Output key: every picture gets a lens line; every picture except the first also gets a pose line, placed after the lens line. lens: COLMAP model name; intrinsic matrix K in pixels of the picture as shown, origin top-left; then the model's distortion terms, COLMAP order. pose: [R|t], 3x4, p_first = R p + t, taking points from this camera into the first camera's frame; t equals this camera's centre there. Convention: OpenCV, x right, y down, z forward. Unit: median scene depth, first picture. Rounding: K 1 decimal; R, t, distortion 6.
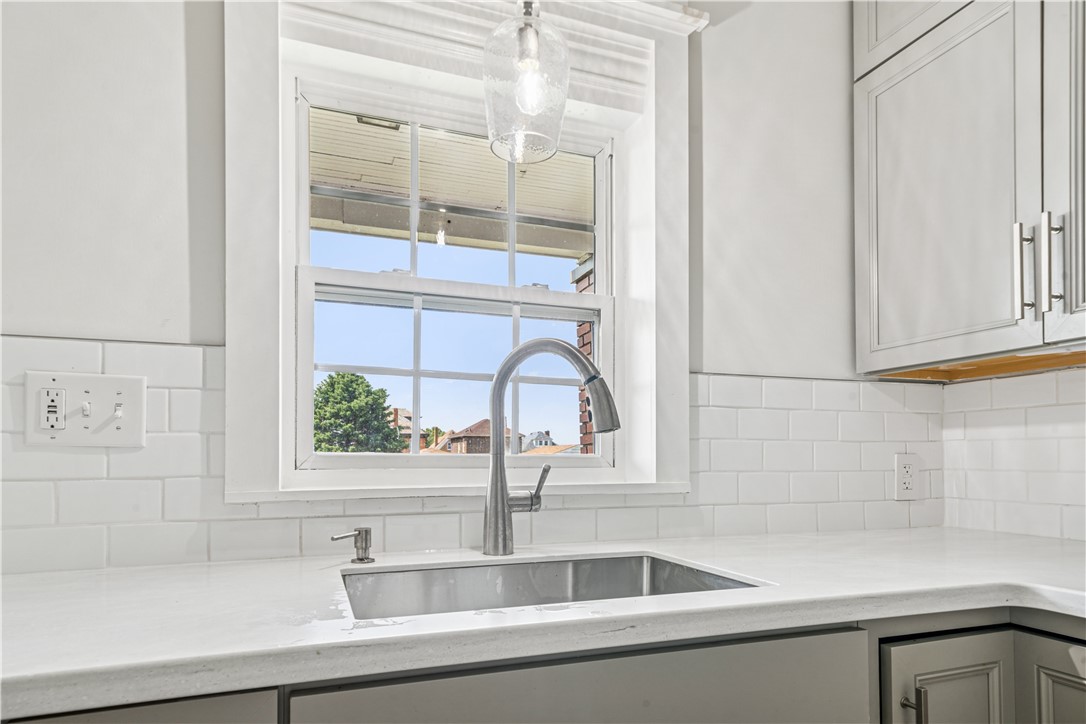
lens RADIAL K [[646.0, 0, 545.5], [0, 646.0, 449.1], [0, 0, 1]] dist [0.026830, 0.000998]
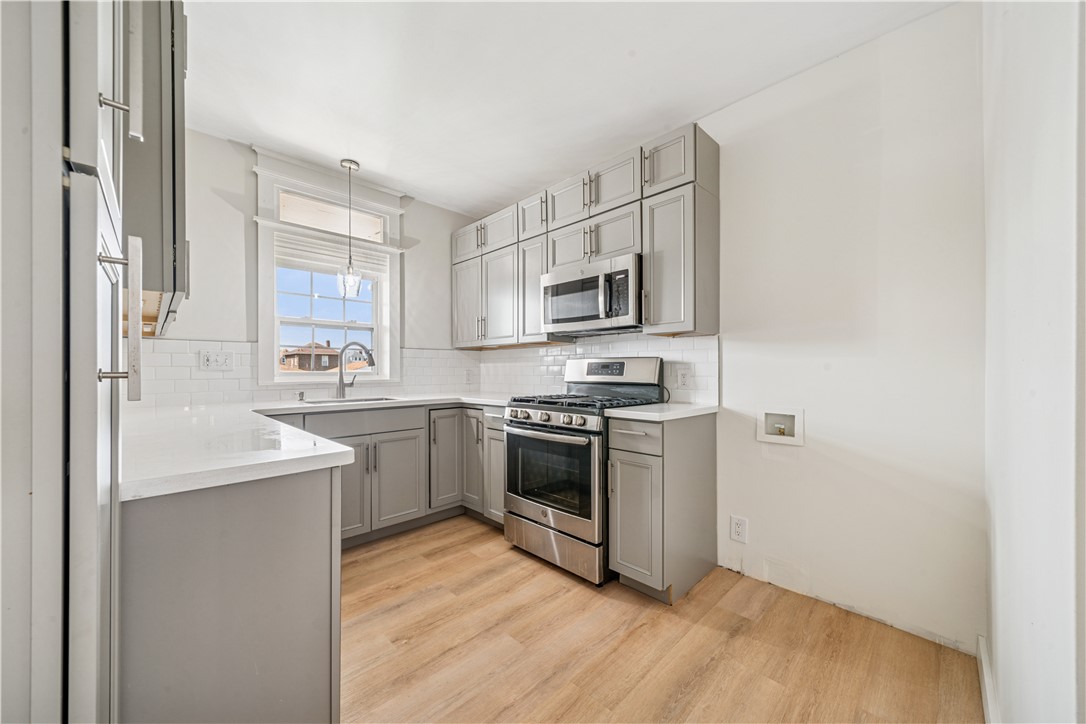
lens RADIAL K [[400.5, 0, 539.2], [0, 400.5, 368.3], [0, 0, 1]] dist [-0.000290, -0.000260]
pose [[0.912421, 0.000941, 0.409252, 0.020612], [-0.005735, 0.999929, 0.010486, -0.036114], [-0.409213, -0.011915, 0.912361, -1.327523]]
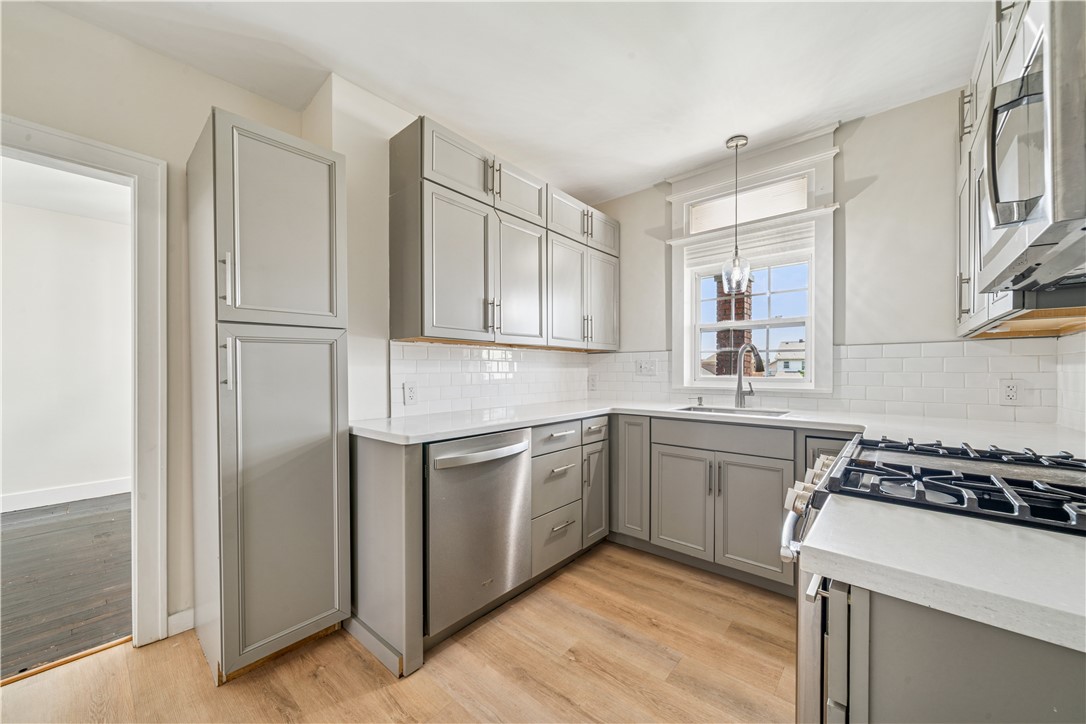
lens RADIAL K [[400.5, 0, 545.0], [0, 400.5, 372.1], [0, 0, 1]] dist [-0.000290, -0.000260]
pose [[0.487227, 0.004302, -0.873265, 1.047238], [0.013058, 0.999840, 0.012211, -0.050349], [0.873178, -0.017353, 0.487093, -0.741189]]
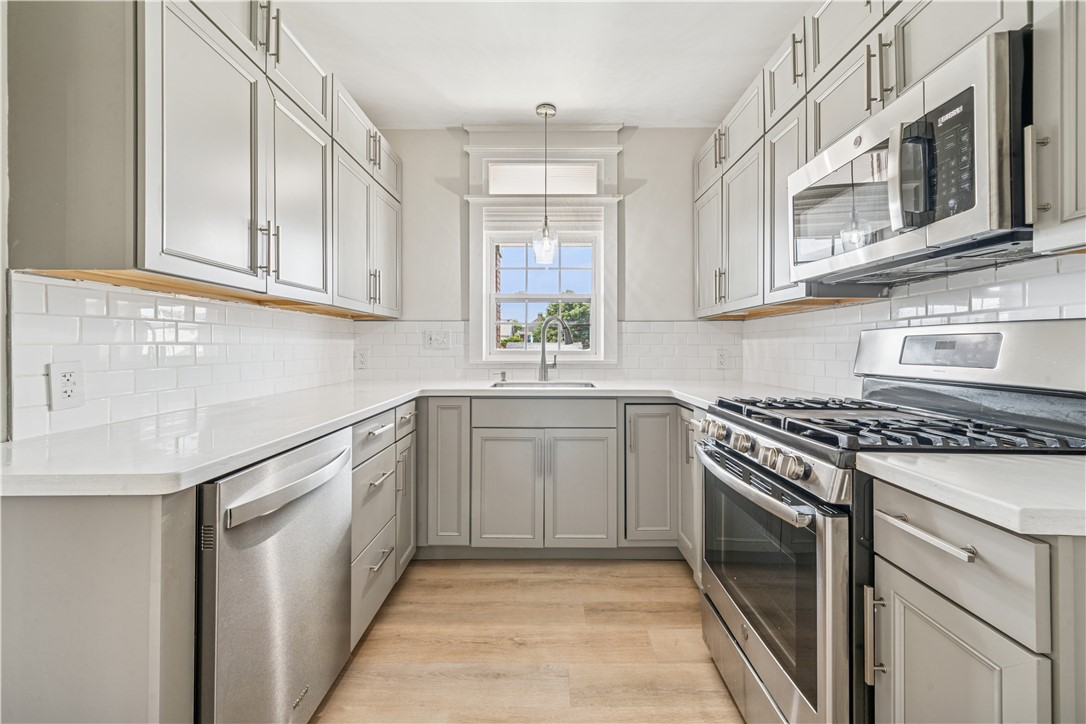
lens RADIAL K [[431.0, 0, 543.5], [0, 431.0, 343.2], [0, 0, 1]] dist [0.003356, -0.000301]
pose [[0.935710, -0.000212, -0.352769, 0.589063], [0.003074, 0.999967, 0.007554, -0.038844], [0.352756, -0.008153, 0.935680, -0.876534]]
